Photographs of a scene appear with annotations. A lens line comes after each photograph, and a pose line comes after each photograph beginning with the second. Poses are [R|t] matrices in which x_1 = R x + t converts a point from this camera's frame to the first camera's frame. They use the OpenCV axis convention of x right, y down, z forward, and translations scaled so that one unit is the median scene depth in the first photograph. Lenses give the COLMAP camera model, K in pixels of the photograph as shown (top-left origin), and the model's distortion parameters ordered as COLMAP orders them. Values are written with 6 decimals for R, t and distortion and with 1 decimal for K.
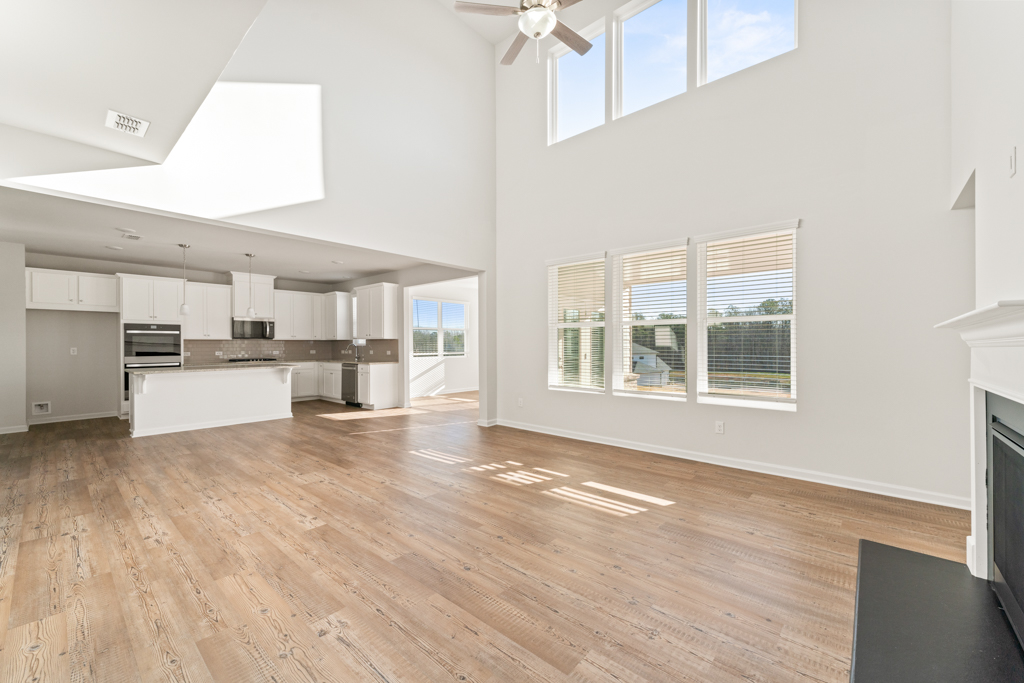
lens RADIAL K [[413.5, 0, 513.6], [0, 413.5, 343.4], [0, 0, 1]] dist [0.002286, 0.000263]
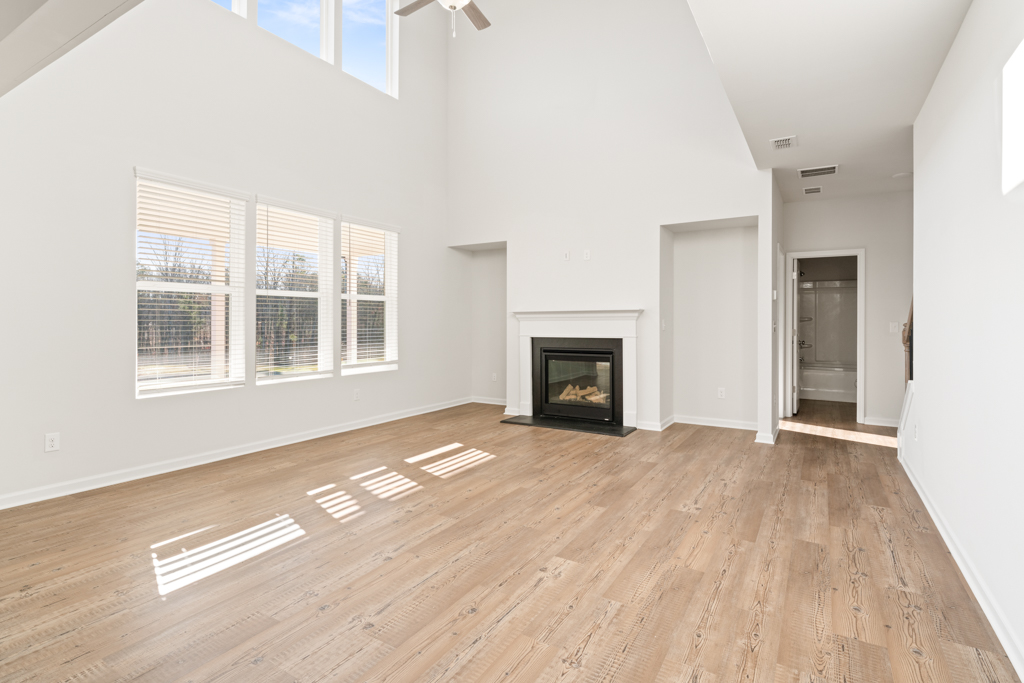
lens RADIAL K [[507.3, 0, 512.6], [0, 507.3, 334.1], [0, 0, 1]] dist [0.002140, -0.000512]
pose [[-0.179397, -0.024639, 0.983468, -1.476654], [-0.005039, 0.999696, 0.024126, 0.012164], [-0.983764, -0.000627, -0.179466, 1.373552]]
